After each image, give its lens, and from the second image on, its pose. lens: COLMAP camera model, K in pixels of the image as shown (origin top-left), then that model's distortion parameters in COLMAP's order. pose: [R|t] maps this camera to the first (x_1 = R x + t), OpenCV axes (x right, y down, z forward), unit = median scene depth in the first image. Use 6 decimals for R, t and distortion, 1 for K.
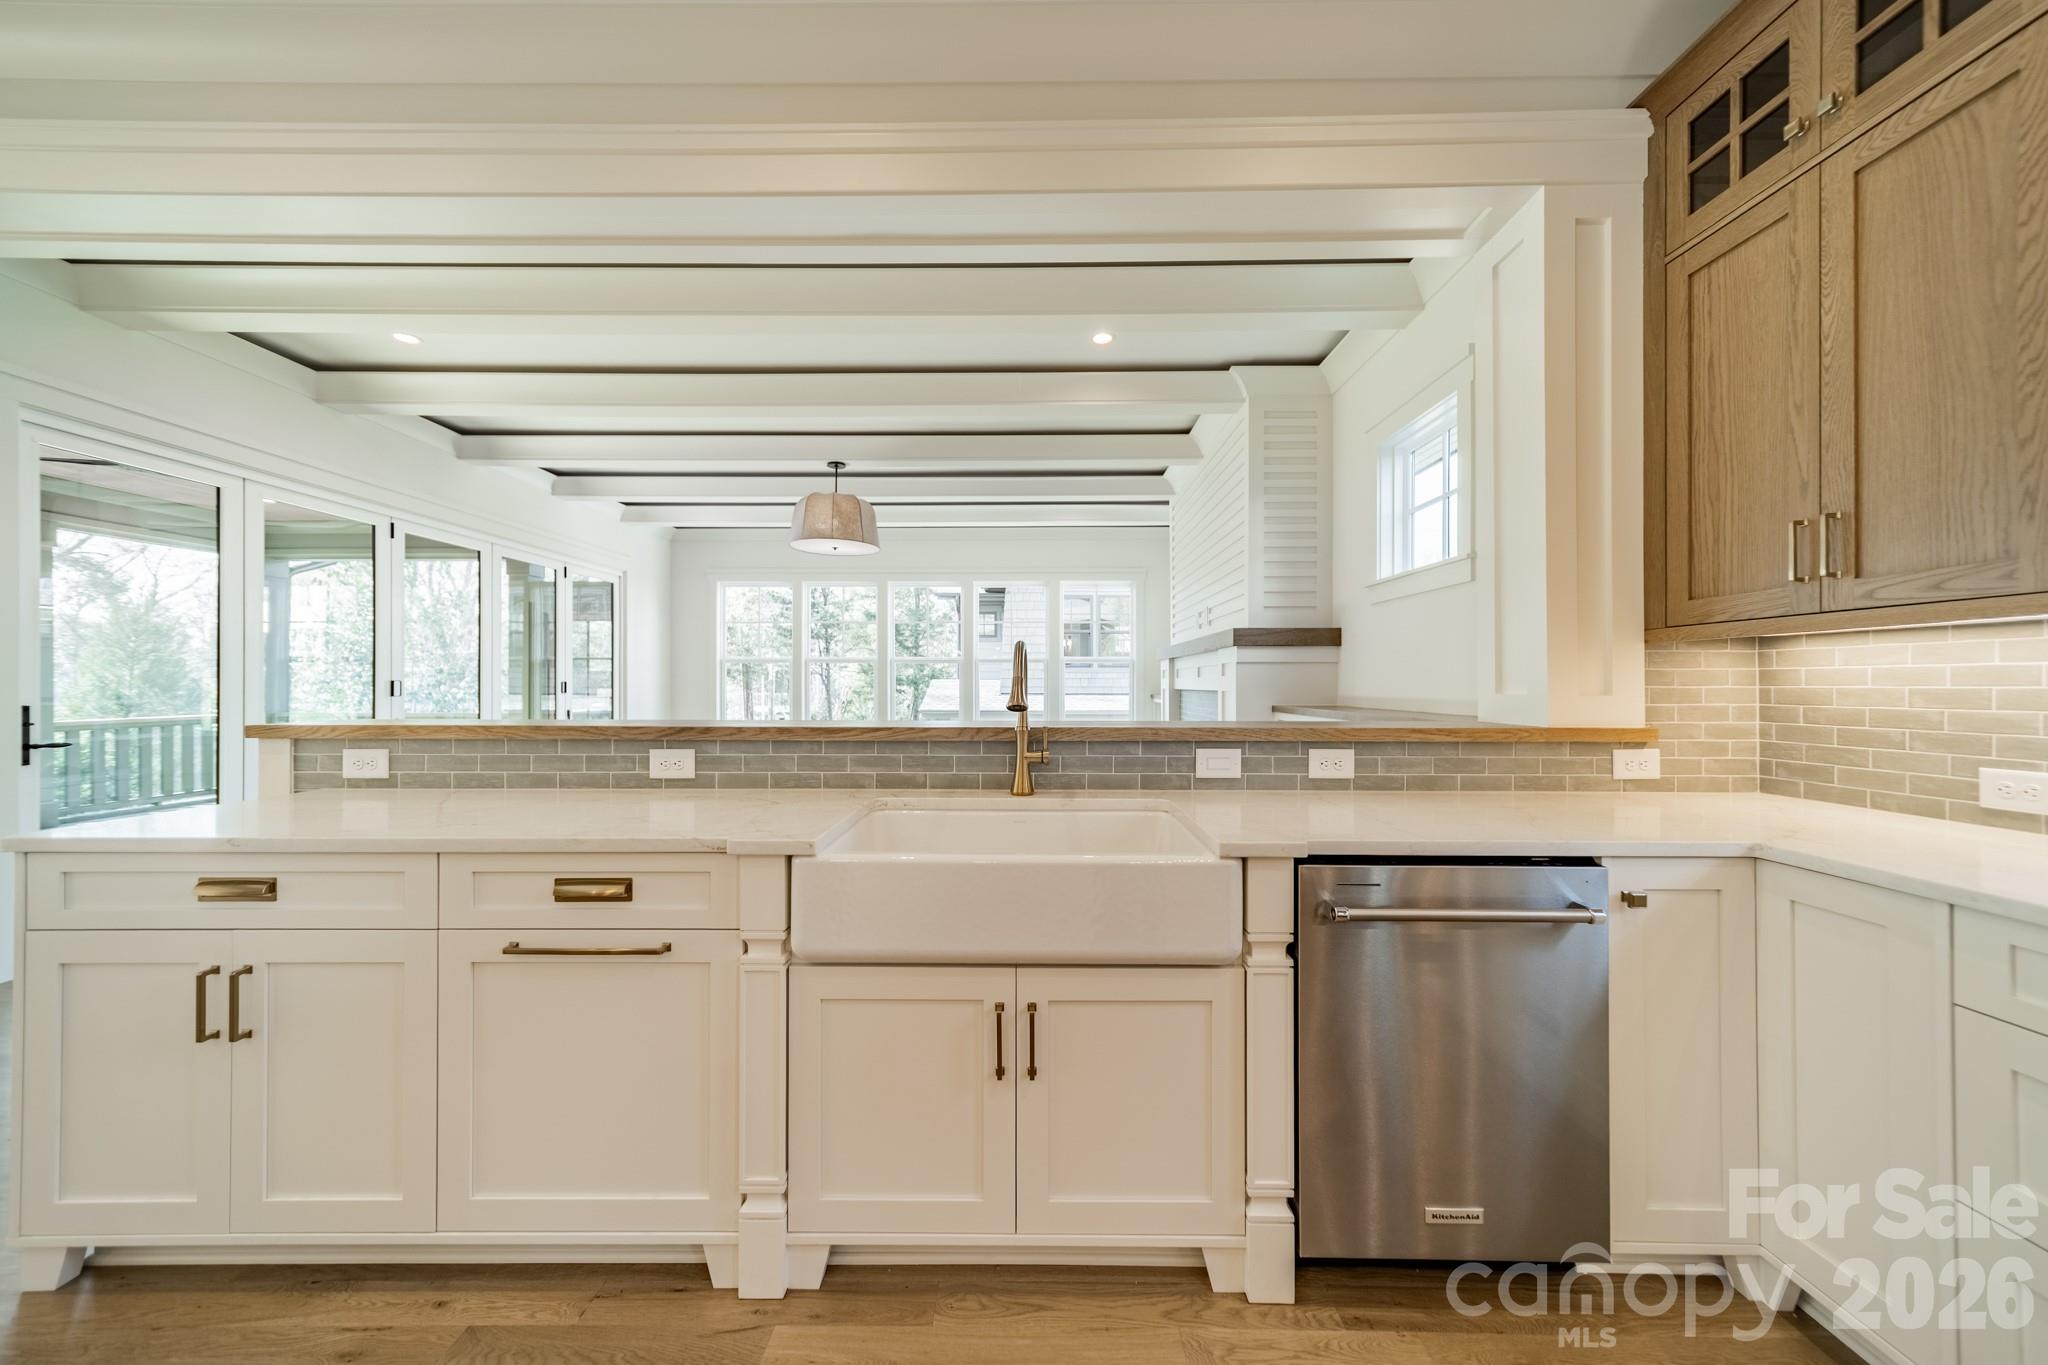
lens RADIAL K [[729.5, 0, 1028.1], [0, 729.5, 679.8], [0, 0, 1]] dist [0.006605, -0.000082]
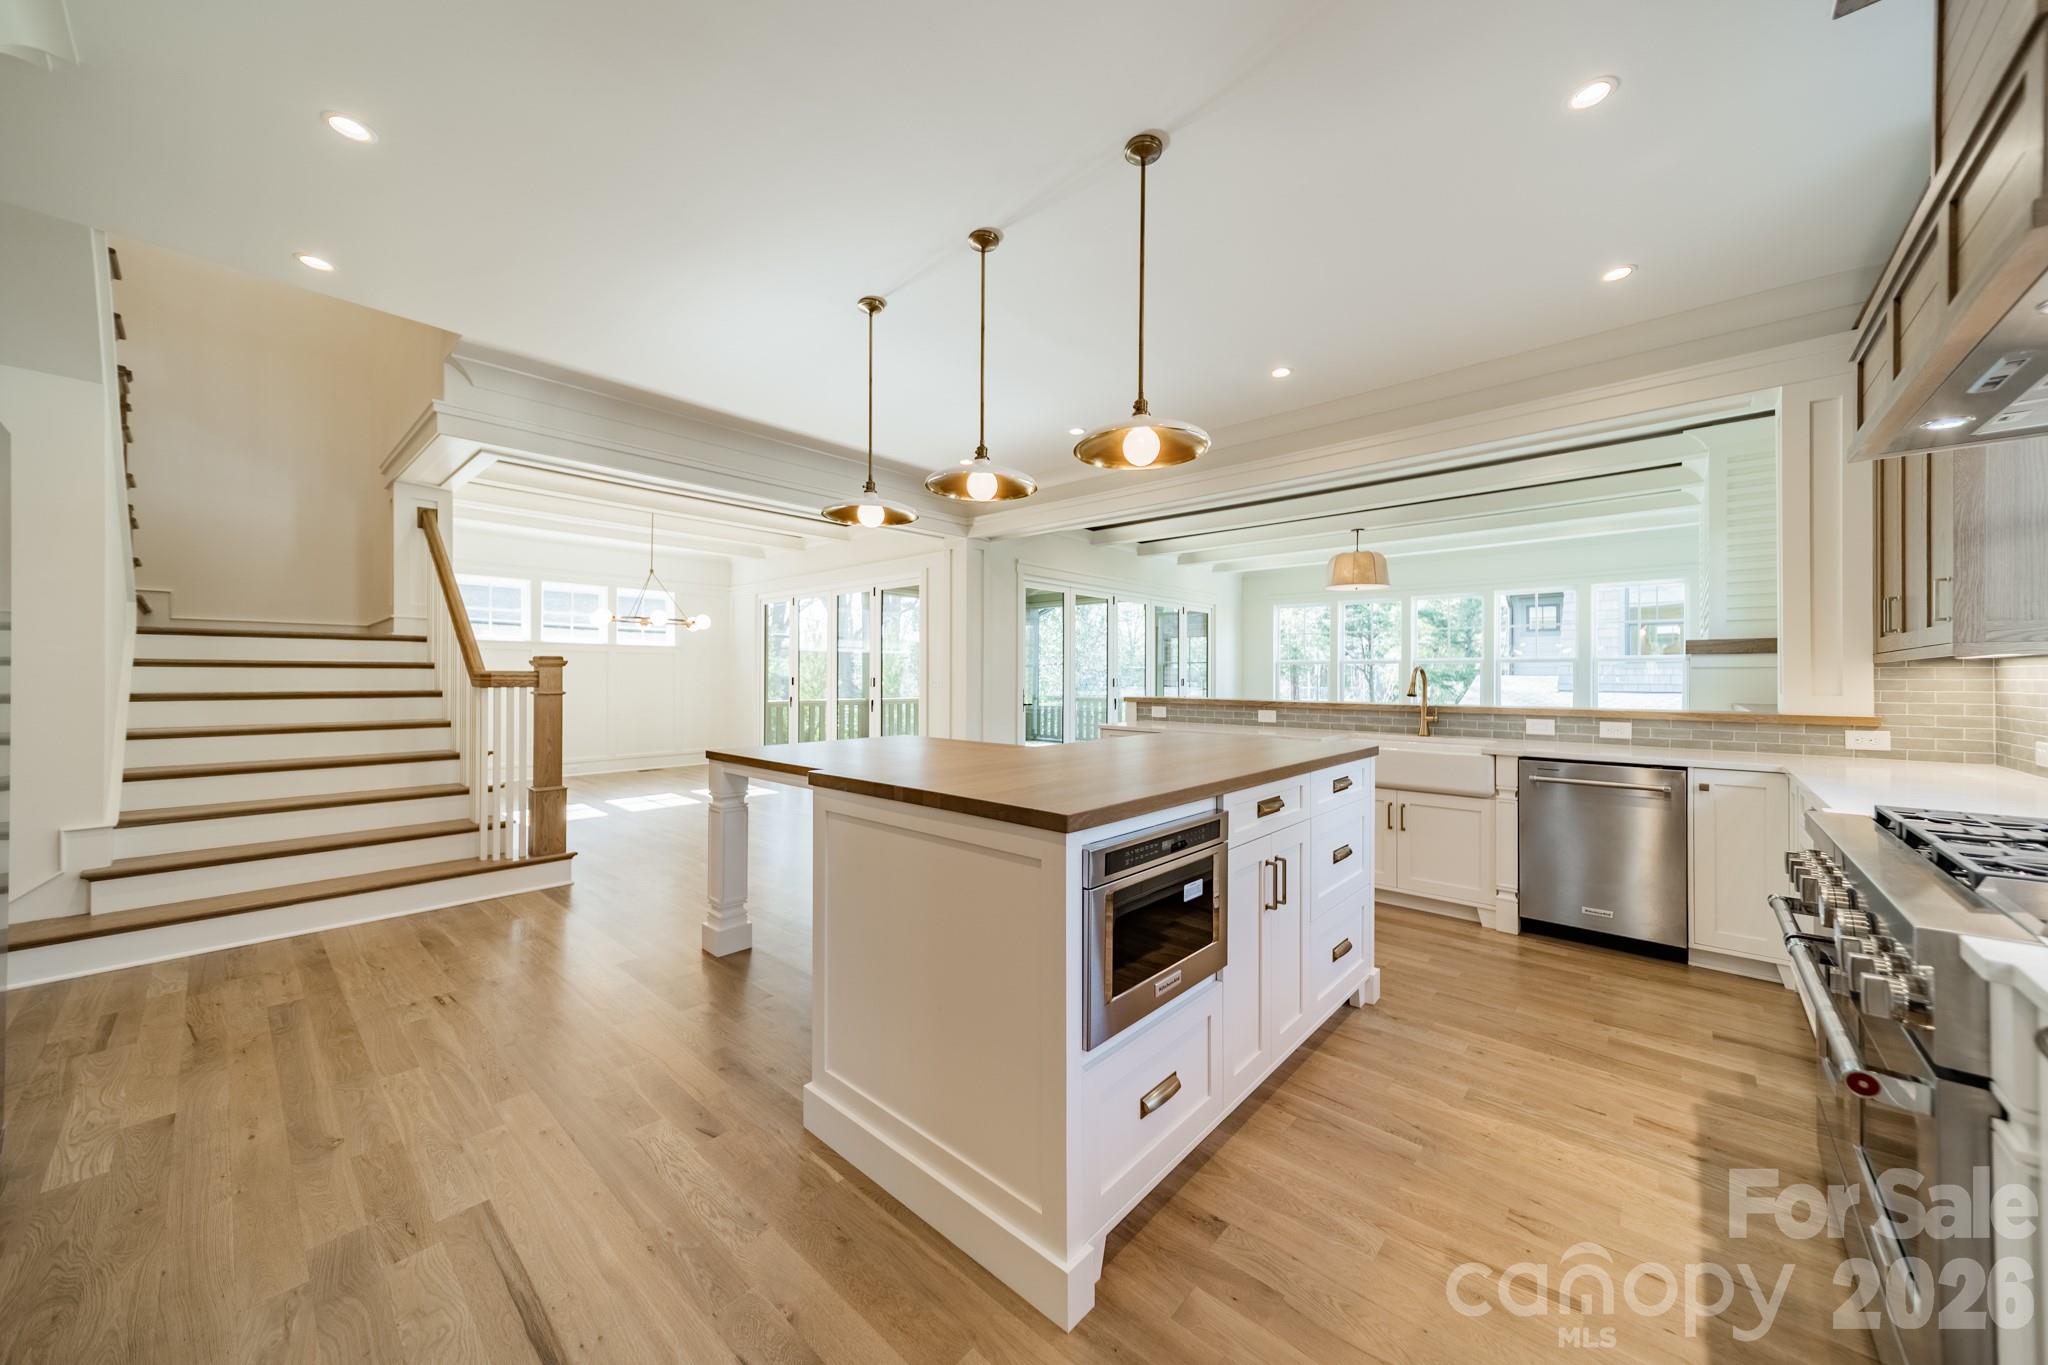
lens RADIAL K [[729.5, 0, 1028.1], [0, 729.5, 679.8], [0, 0, 1]] dist [0.006605, -0.000082]
pose [[0.754357, 0.004894, -0.656447, 0.509330], [0.000794, 0.999965, 0.008368, -0.028336], [0.656464, -0.006834, 0.754326, -1.358177]]
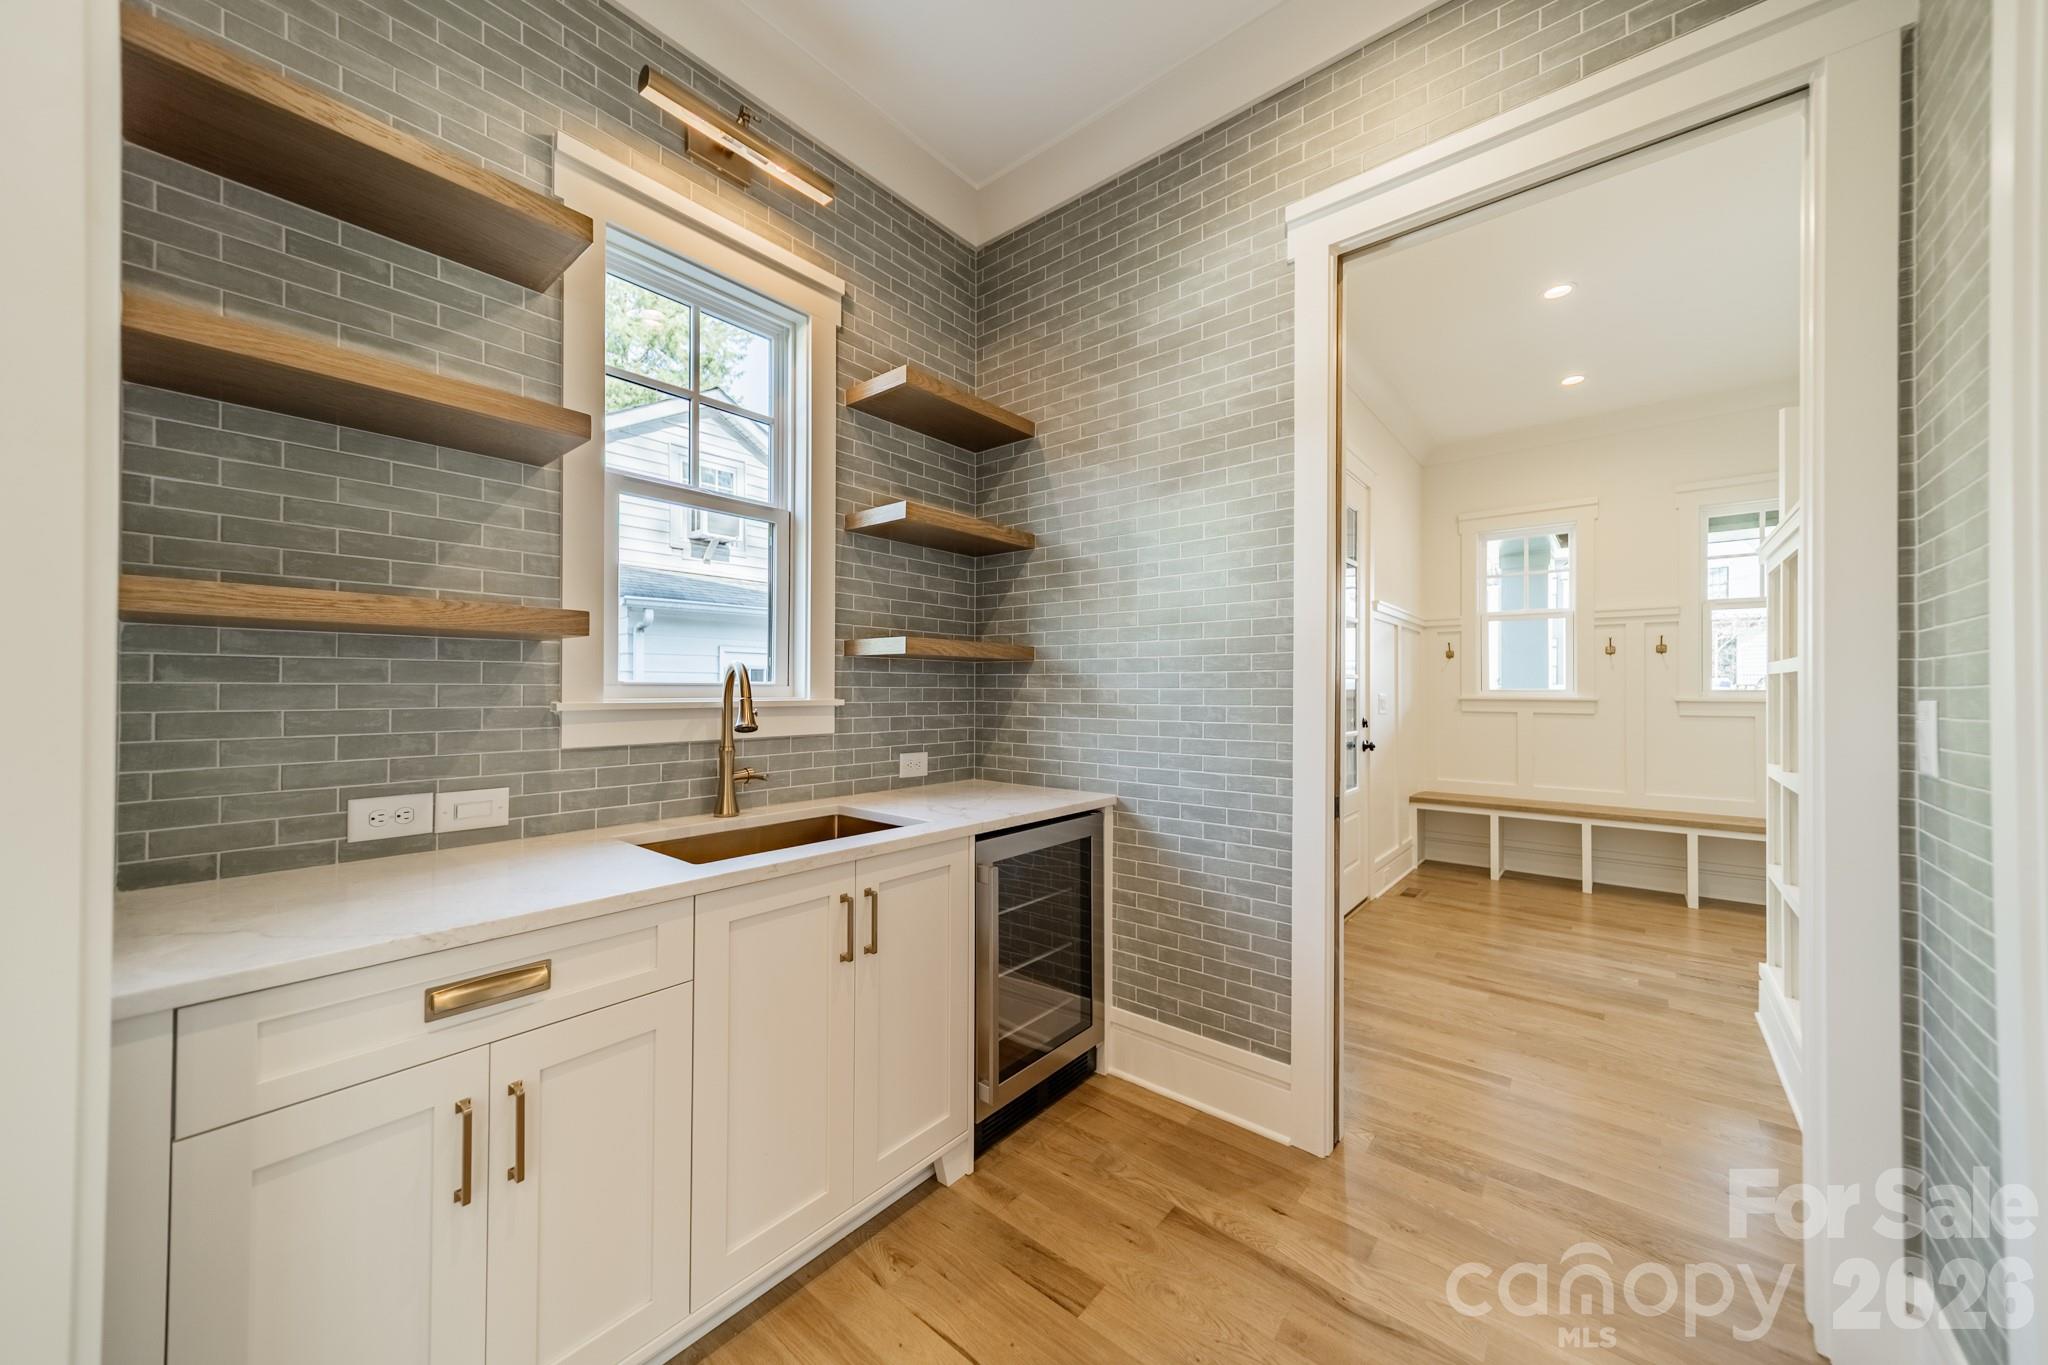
lens RADIAL K [[729.5, 0, 1028.1], [0, 729.5, 679.8], [0, 0, 1]] dist [0.006605, -0.000082]
pose [[0.635994, 0.021510, 0.771394, -0.424560], [-0.011752, 0.999766, -0.018189, -0.010130], [-0.771604, 0.002503, 0.636098, 0.056681]]
